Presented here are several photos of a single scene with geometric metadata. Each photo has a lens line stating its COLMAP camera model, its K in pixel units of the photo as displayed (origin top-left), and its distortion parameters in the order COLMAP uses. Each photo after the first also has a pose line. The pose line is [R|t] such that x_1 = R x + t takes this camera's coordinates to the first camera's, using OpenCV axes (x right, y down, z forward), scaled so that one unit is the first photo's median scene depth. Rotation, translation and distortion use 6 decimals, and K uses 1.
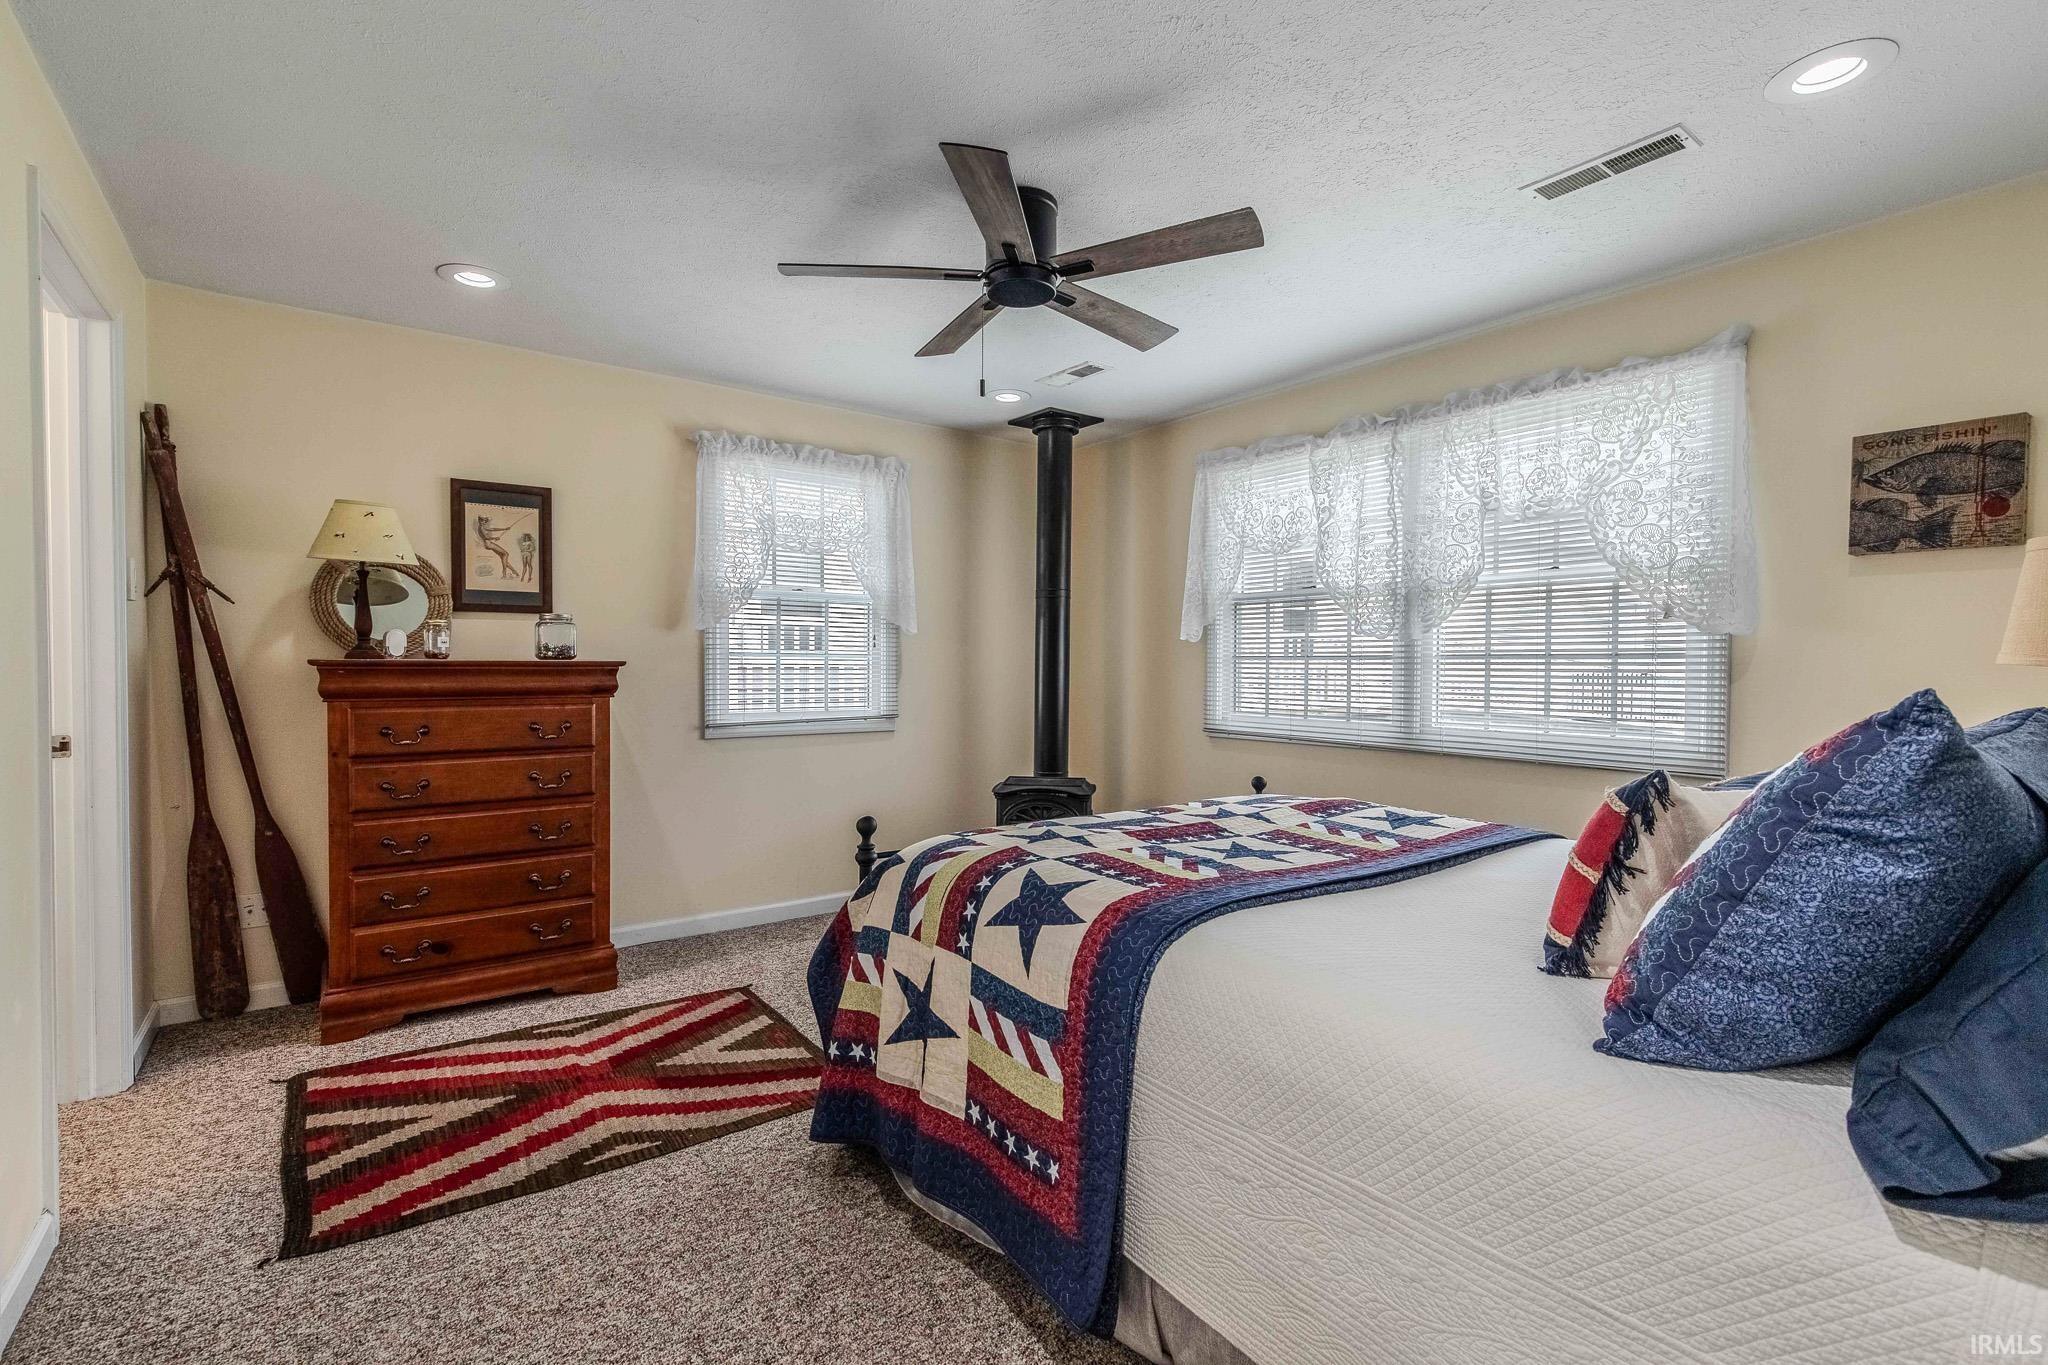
lens RADIAL K [[924.3, 0, 1000.0], [0, 924.3, 684.6], [0, 0, 1]] dist [0.003807, 0.000146]
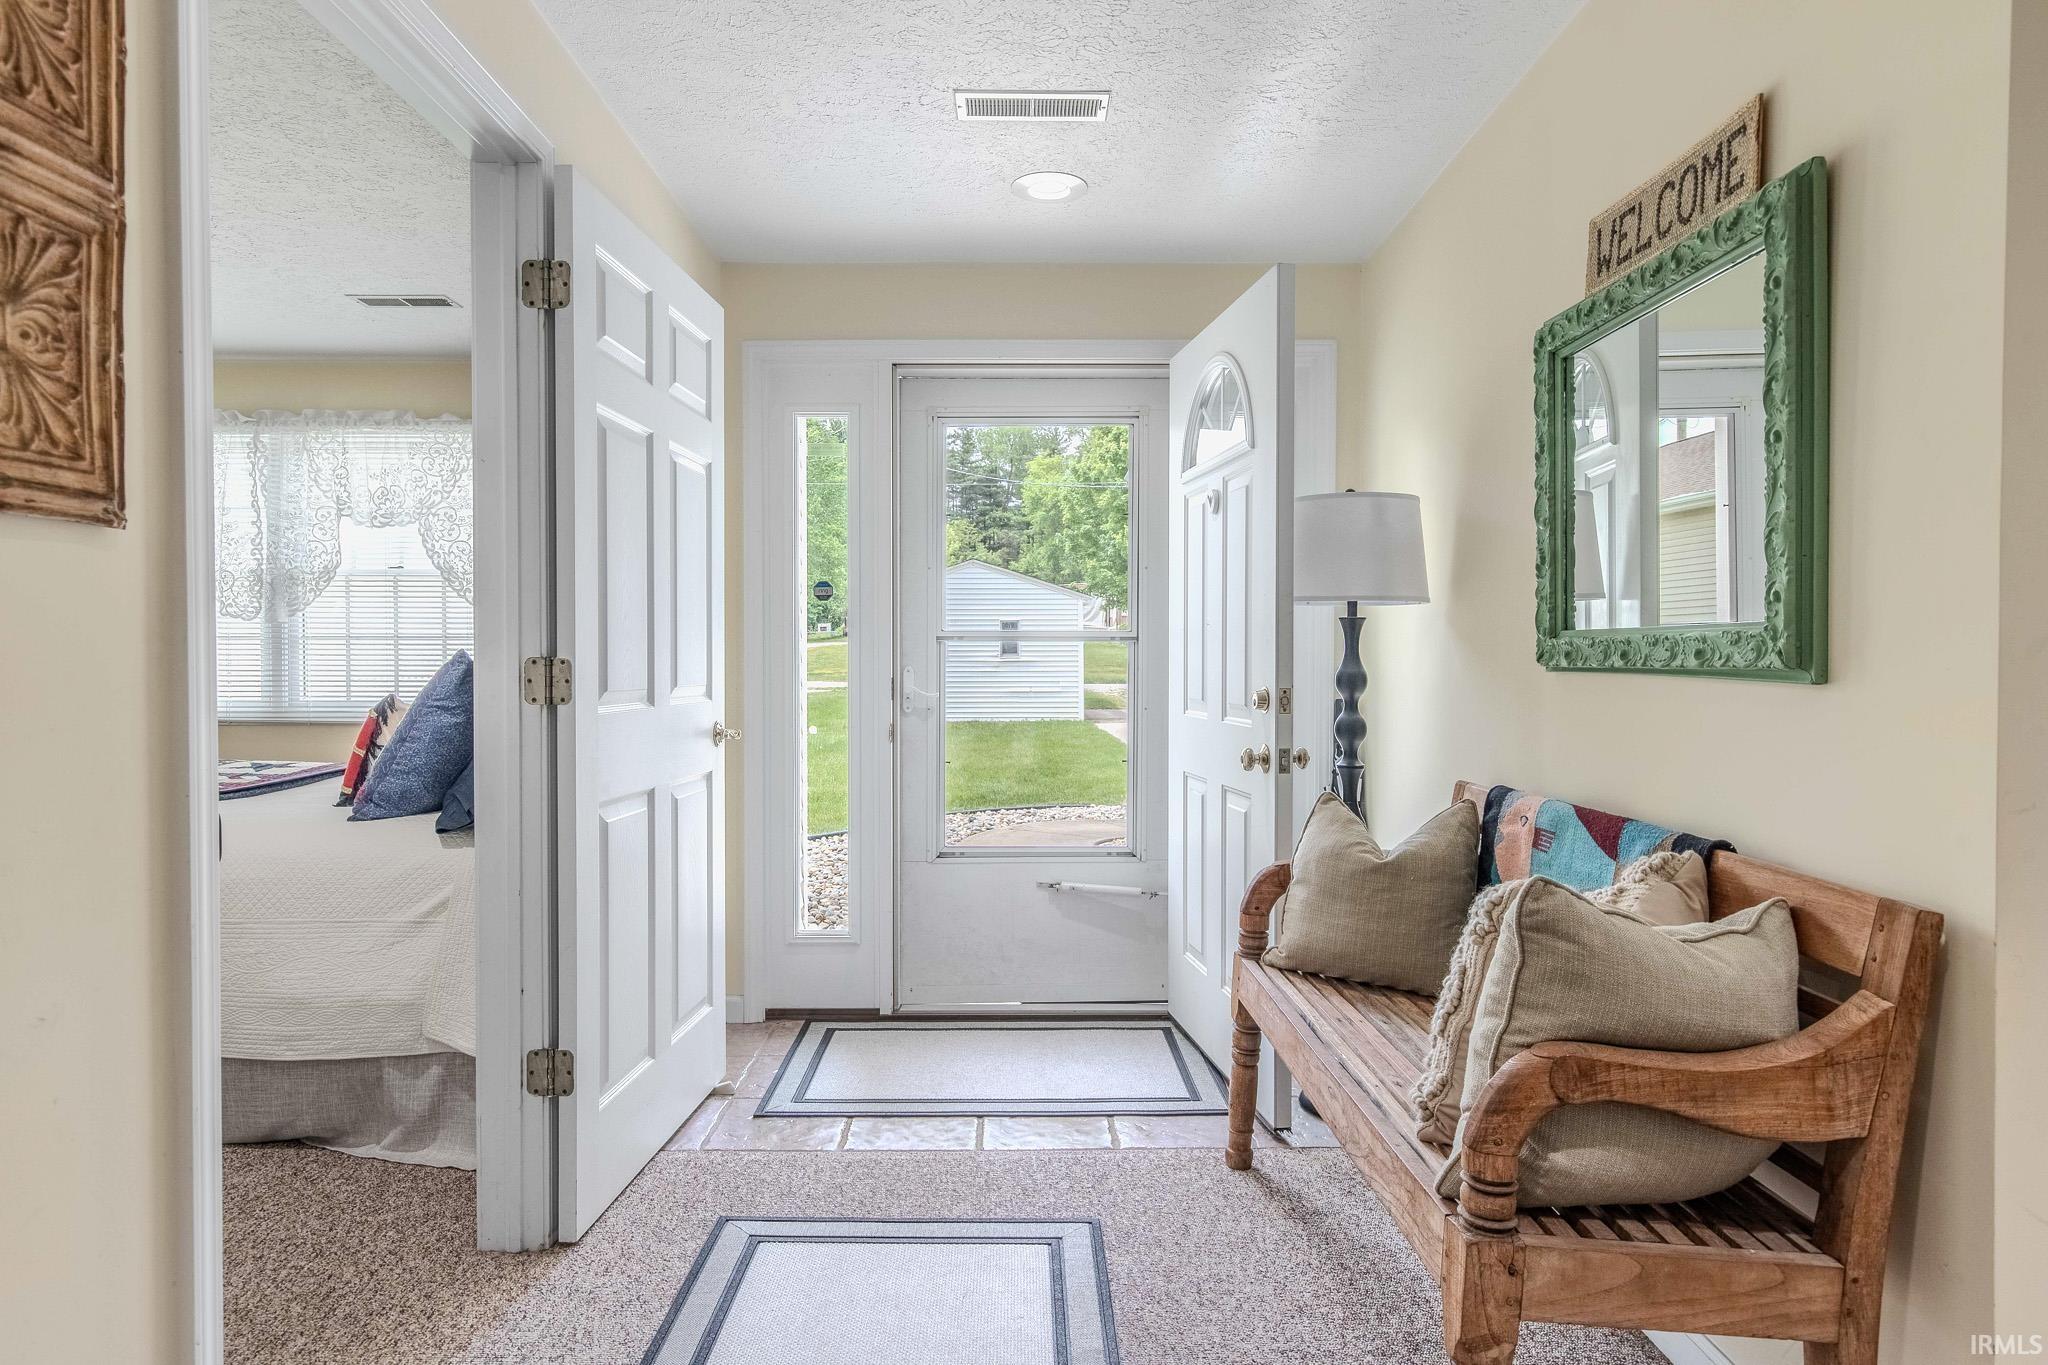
lens RADIAL K [[1194.0, 0, 1024.0], [0, 1194.0, 682.5], [0, 0, 1]] dist [-0.000694, -0.000160]
pose [[0.577838, -0.022245, 0.815848, -0.307601], [0.018719, 0.999727, 0.014001, 0.029891], [-0.815937, 0.007182, 0.578097, -0.825777]]
